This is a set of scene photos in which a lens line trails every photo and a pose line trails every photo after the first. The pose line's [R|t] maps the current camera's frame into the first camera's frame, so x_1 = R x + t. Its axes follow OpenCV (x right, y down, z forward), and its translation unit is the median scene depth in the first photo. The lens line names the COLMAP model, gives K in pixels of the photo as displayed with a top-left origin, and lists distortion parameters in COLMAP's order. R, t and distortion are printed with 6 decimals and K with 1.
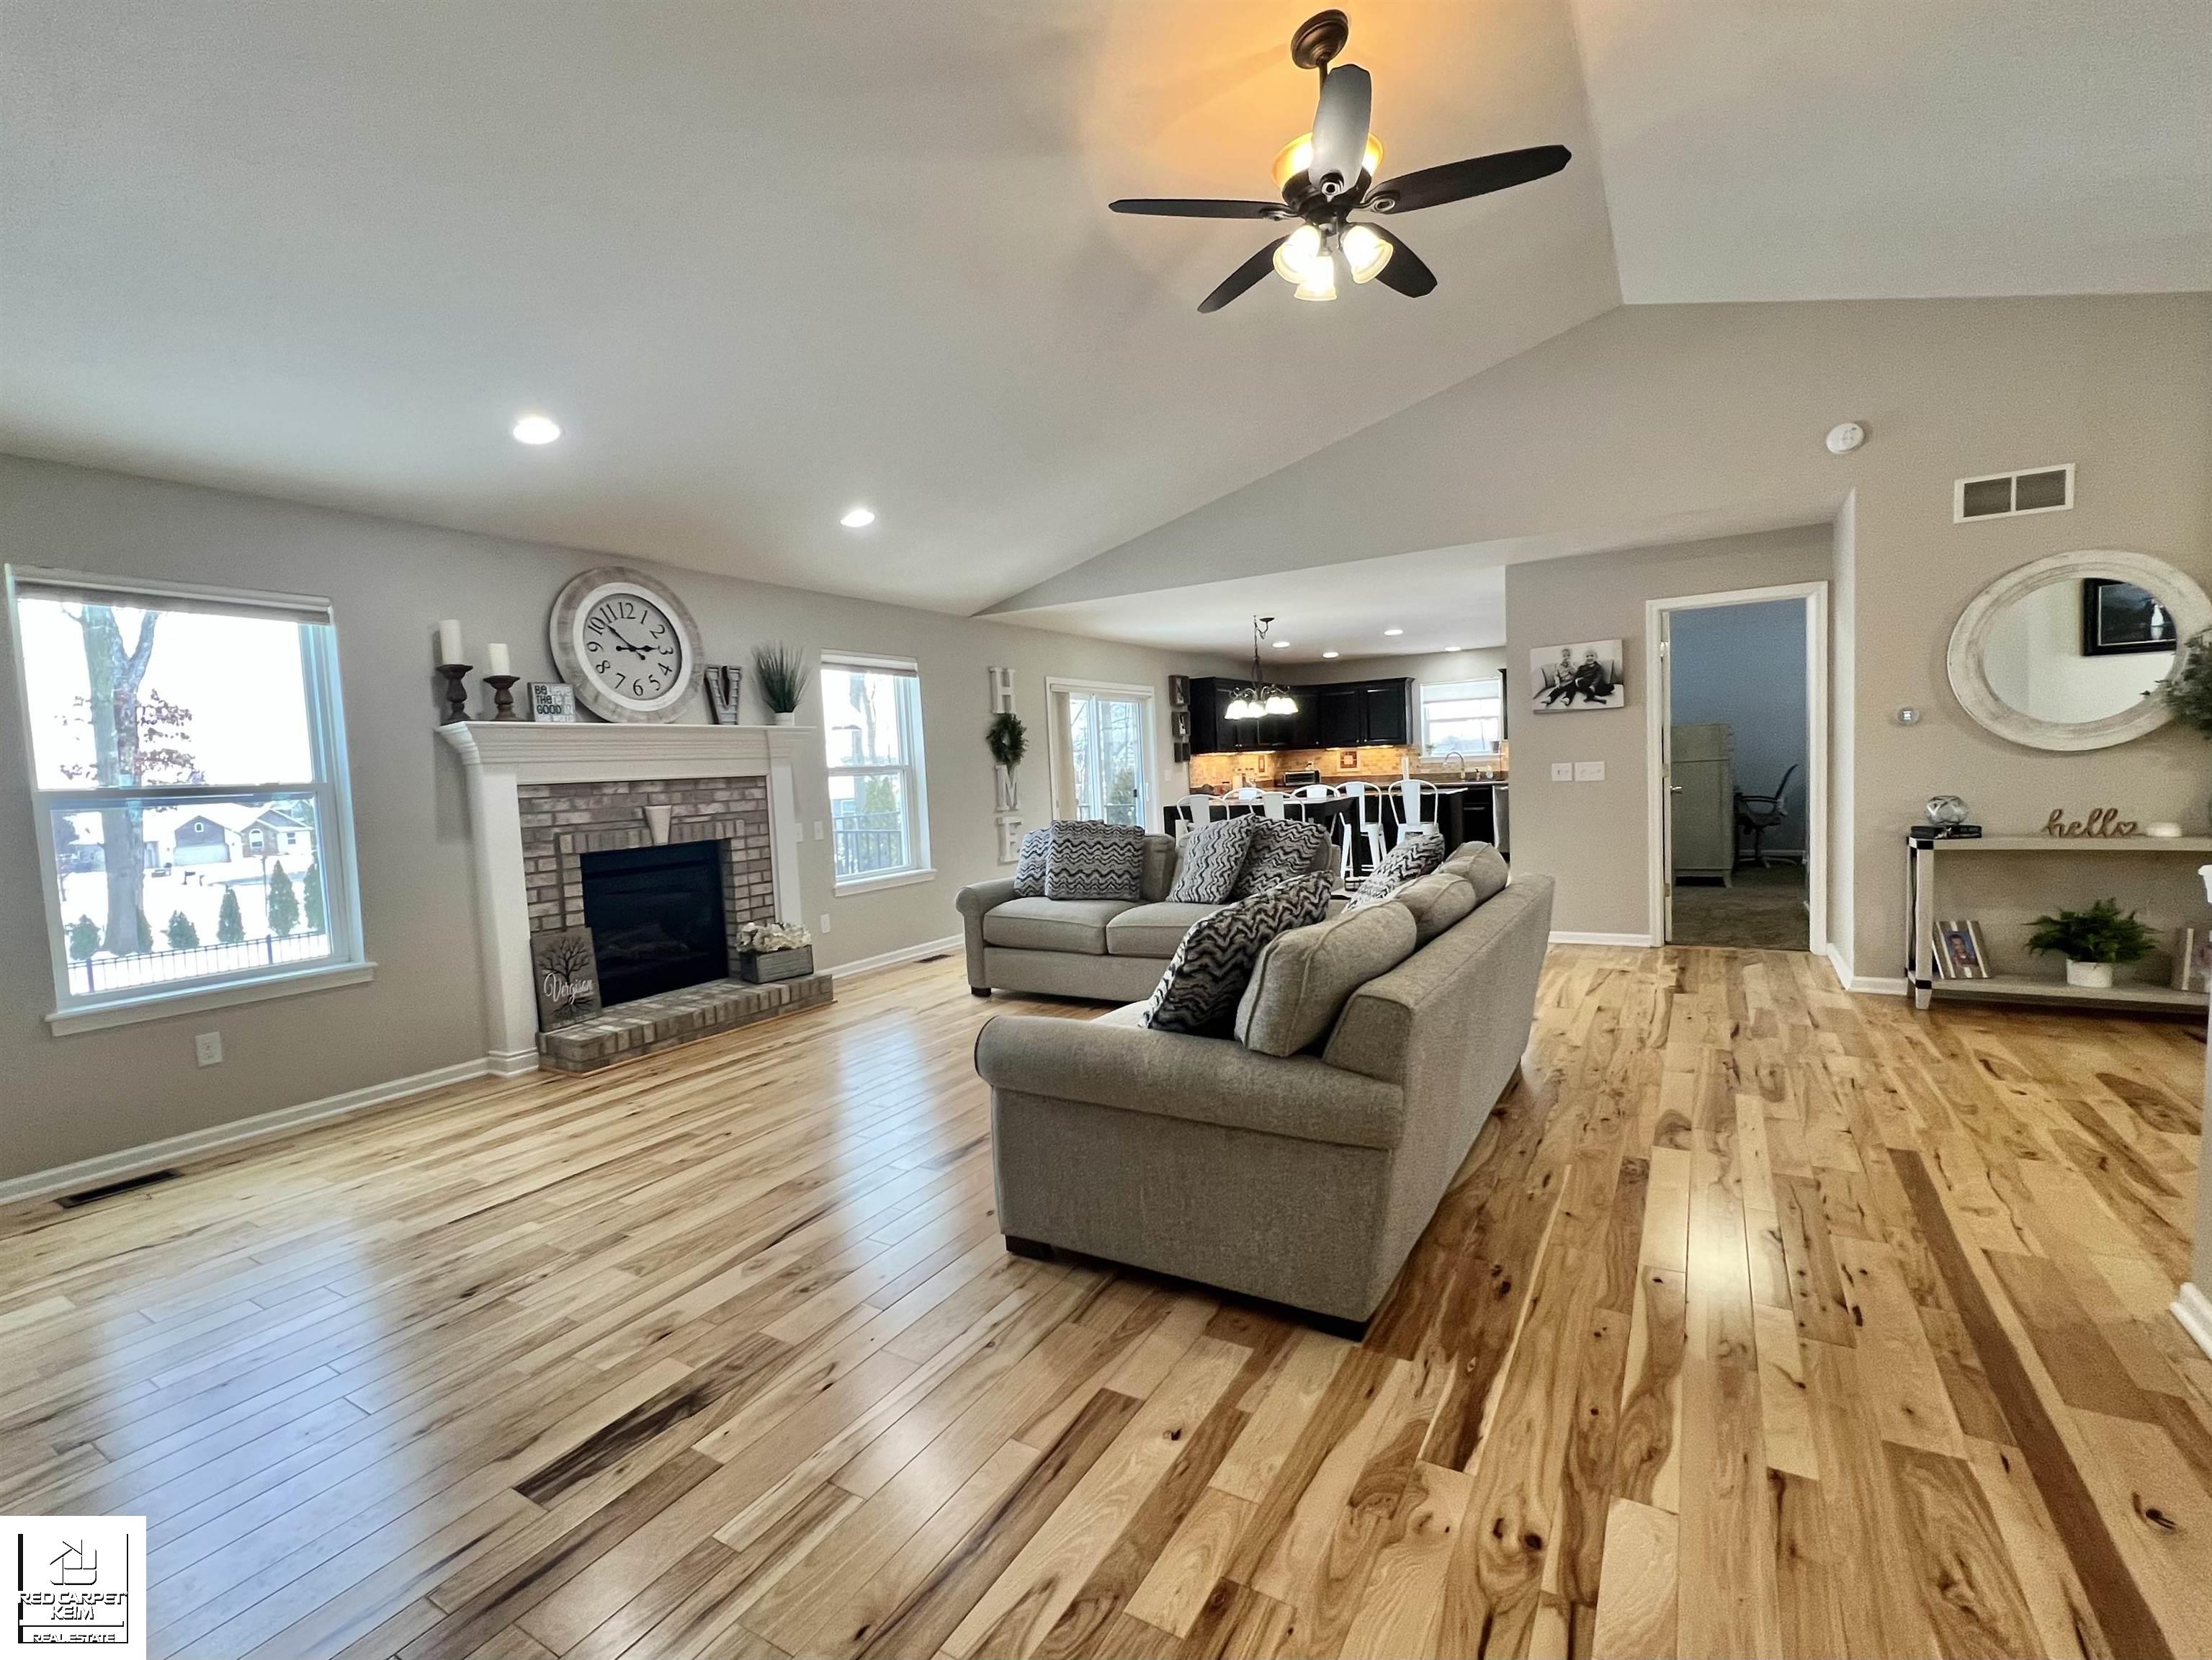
lens RADIAL K [[893.8, 0, 1109.2], [0, 893.8, 824.7], [0, 0, 1]] dist [0.000359, -0.000205]
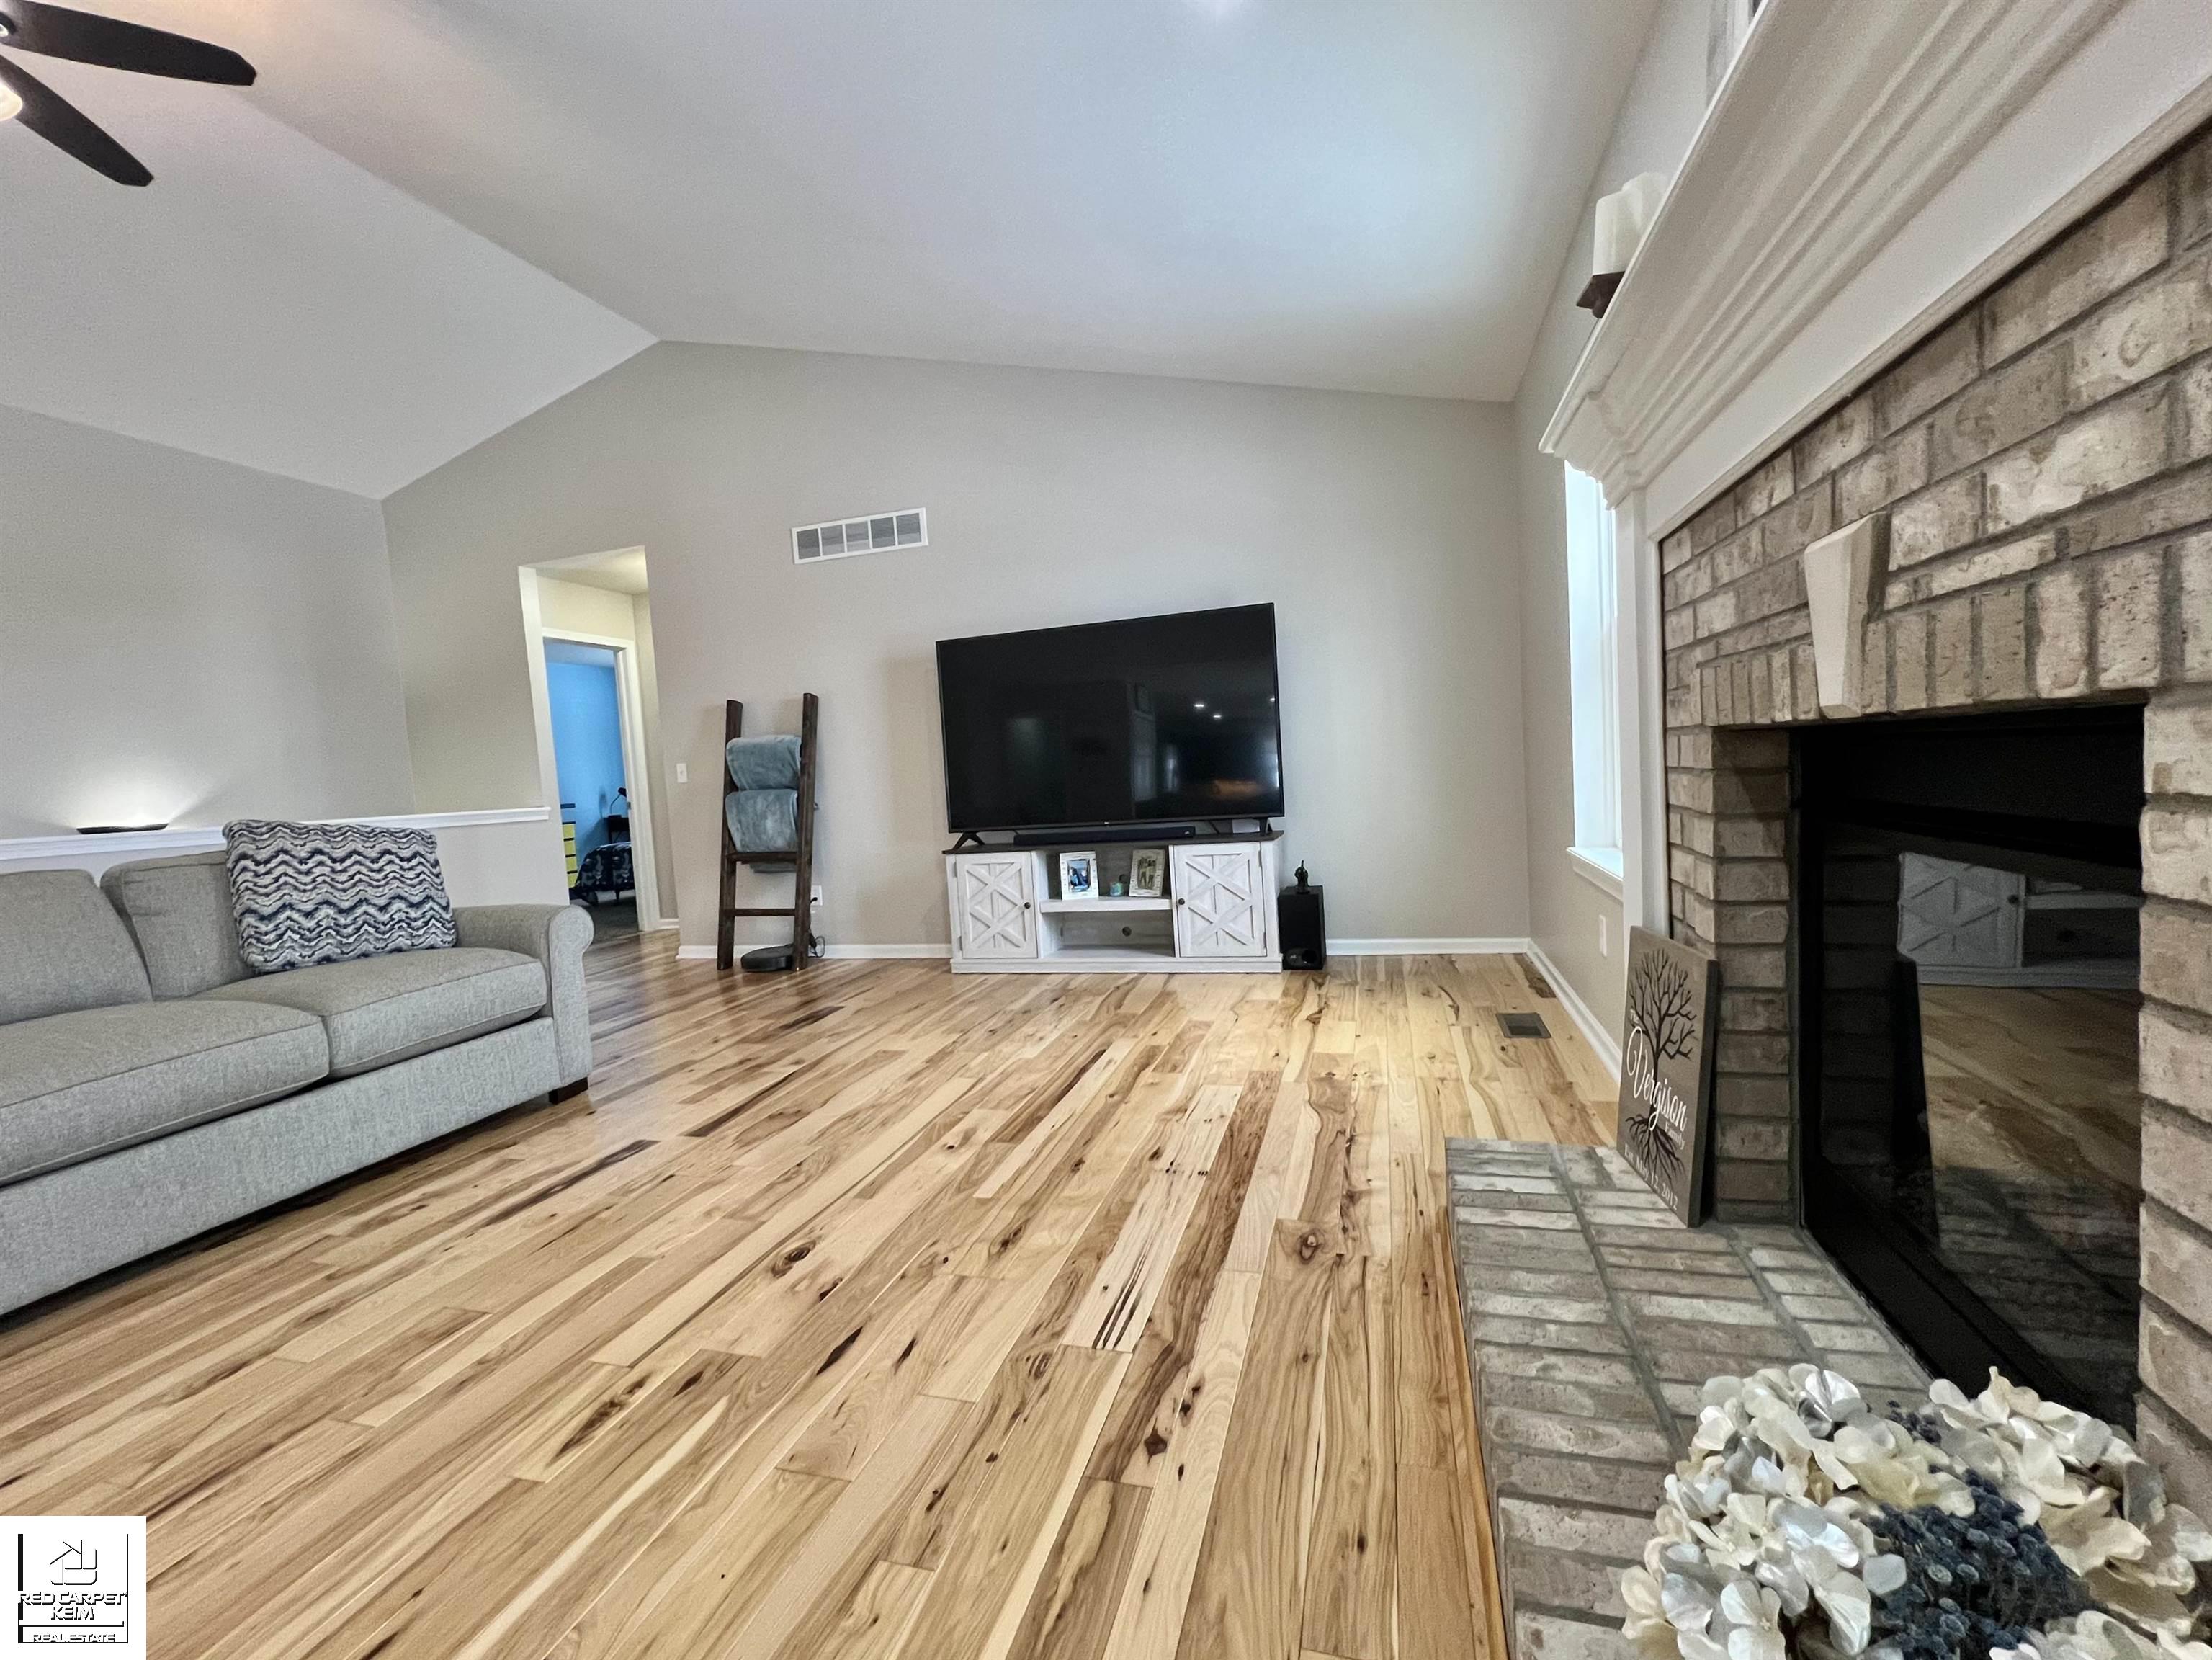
lens RADIAL K [[893.8, 0, 1111.1], [0, 893.8, 826.8], [0, 0, 1]] dist [0.000359, -0.000205]
pose [[-0.962435, 0.119524, -0.243787, -0.368451], [0.088384, 0.986905, 0.134933, 0.005644], [0.256722, 0.108317, -0.960396, 1.539353]]
